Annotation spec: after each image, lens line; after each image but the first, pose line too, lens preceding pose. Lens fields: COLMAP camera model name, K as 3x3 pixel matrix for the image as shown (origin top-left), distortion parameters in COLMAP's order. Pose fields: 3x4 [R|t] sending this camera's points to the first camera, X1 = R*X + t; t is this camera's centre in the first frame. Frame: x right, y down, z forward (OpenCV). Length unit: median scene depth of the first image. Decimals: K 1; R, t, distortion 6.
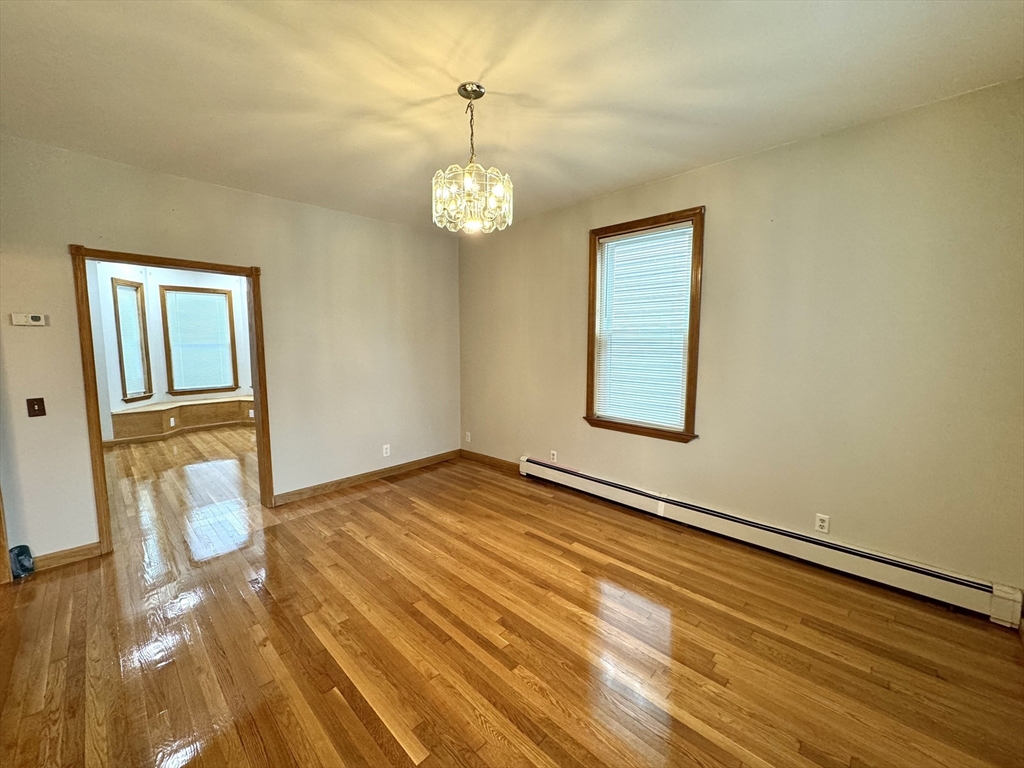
lens RADIAL K [[407.0, 0, 511.1], [0, 407.0, 382.9], [0, 0, 1]] dist [-0.002625, 0.000372]
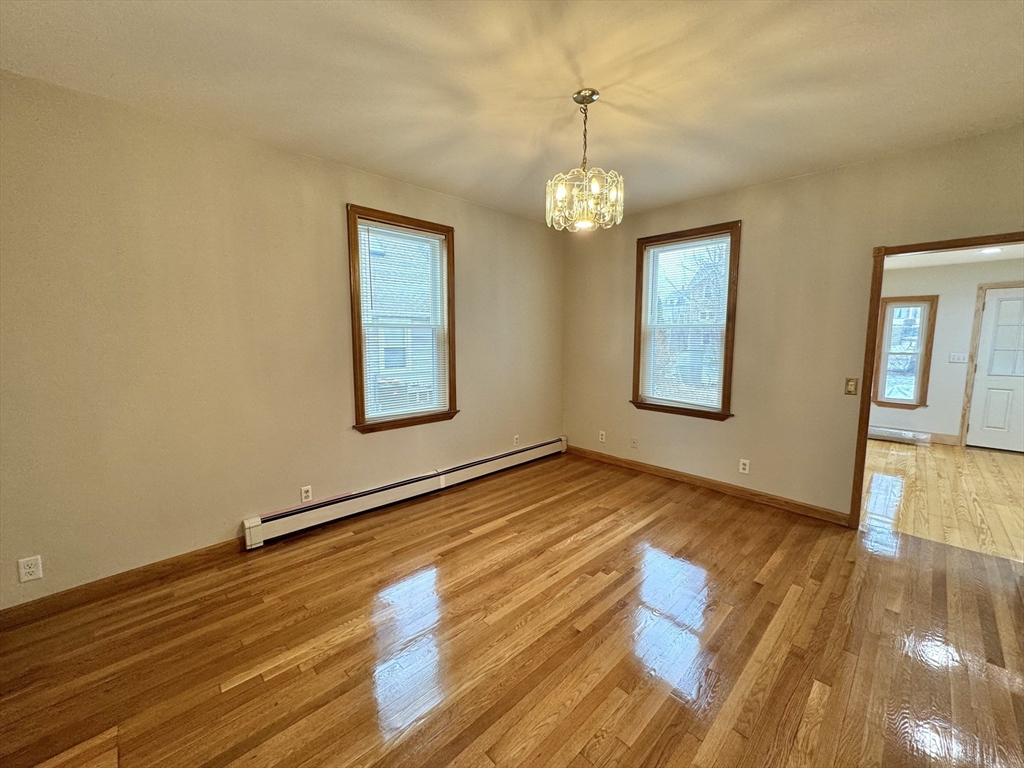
lens RADIAL K [[407.0, 0, 511.1], [0, 407.0, 382.9], [0, 0, 1]] dist [-0.002625, 0.000372]
pose [[0.031756, -0.114767, 0.992885, -0.872797], [0.106212, 0.988148, 0.110822, -0.086796], [-0.993836, 0.101937, 0.043569, 0.864766]]
